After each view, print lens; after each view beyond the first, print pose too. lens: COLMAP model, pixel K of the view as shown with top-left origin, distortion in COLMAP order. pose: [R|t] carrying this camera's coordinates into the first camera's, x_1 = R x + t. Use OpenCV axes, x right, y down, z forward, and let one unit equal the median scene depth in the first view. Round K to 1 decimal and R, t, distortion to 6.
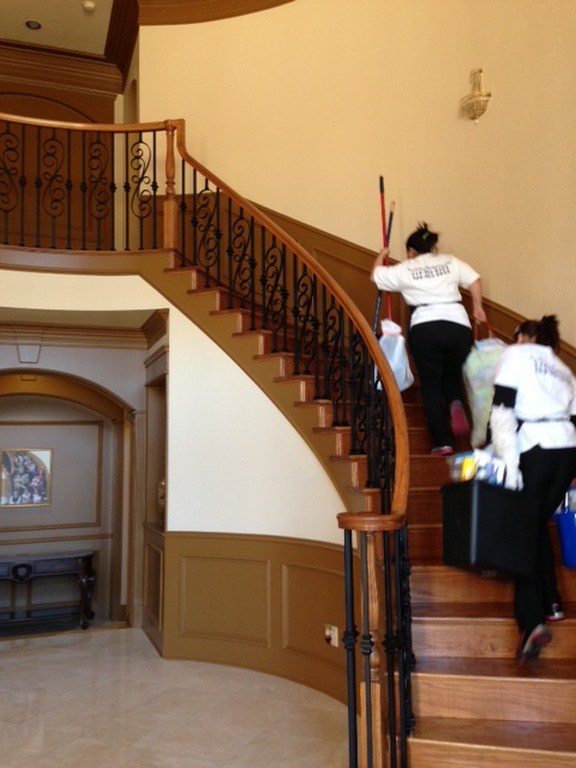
lens RADIAL K [[712.4, 0, 289.9], [0, 712.4, 384.6], [0, 0, 1]] dist [0.060374, 0.000000]
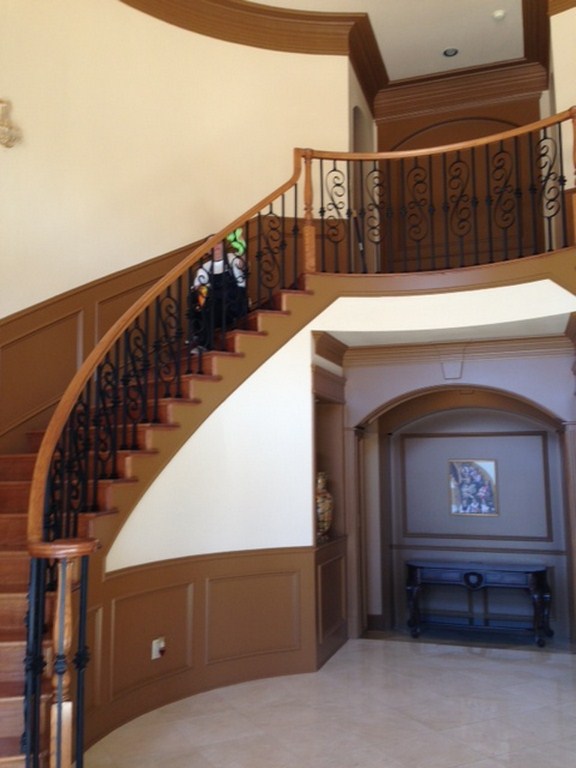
lens RADIAL K [[712.4, 0, 284.2], [0, 712.4, 381.0], [0, 0, 1]] dist [0.060374, 0.000000]
pose [[0.776181, -0.065942, -0.627053, 0.101904], [0.059119, 0.997746, -0.031746, -0.009093], [0.627733, -0.012430, 0.778329, 0.040182]]
